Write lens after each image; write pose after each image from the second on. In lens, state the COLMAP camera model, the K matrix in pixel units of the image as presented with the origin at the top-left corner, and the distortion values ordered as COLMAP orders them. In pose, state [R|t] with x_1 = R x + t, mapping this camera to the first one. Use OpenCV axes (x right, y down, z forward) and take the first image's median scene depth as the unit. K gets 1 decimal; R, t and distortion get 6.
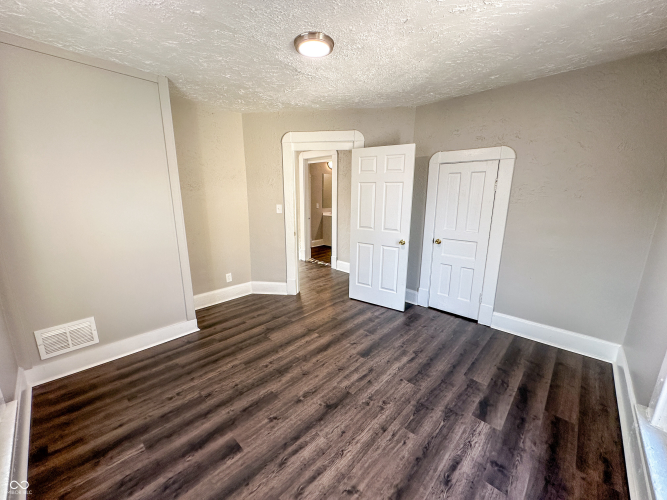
lens RADIAL K [[268.0, 0, 334.5], [0, 268.0, 250.7], [0, 0, 1]] dist [-0.006267, -0.000630]
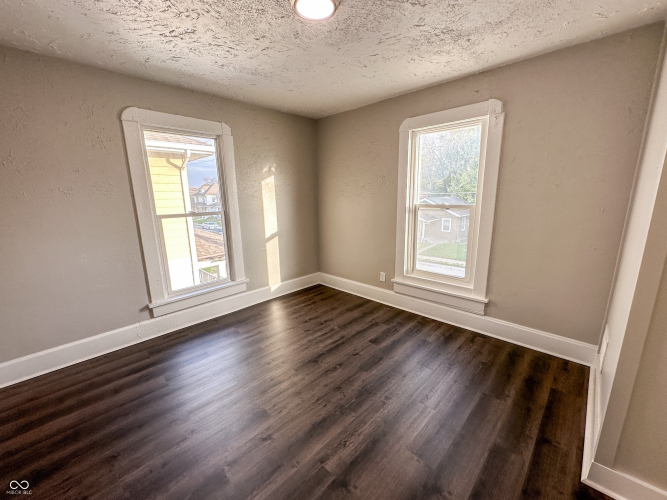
lens RADIAL K [[268.0, 0, 332.7], [0, 268.0, 249.9], [0, 0, 1]] dist [-0.006267, -0.000630]
pose [[-0.999823, 0.008047, 0.017008, -0.149304], [0.014426, 0.908180, 0.418330, -0.472034], [-0.012080, 0.418502, -0.908136, 2.214223]]
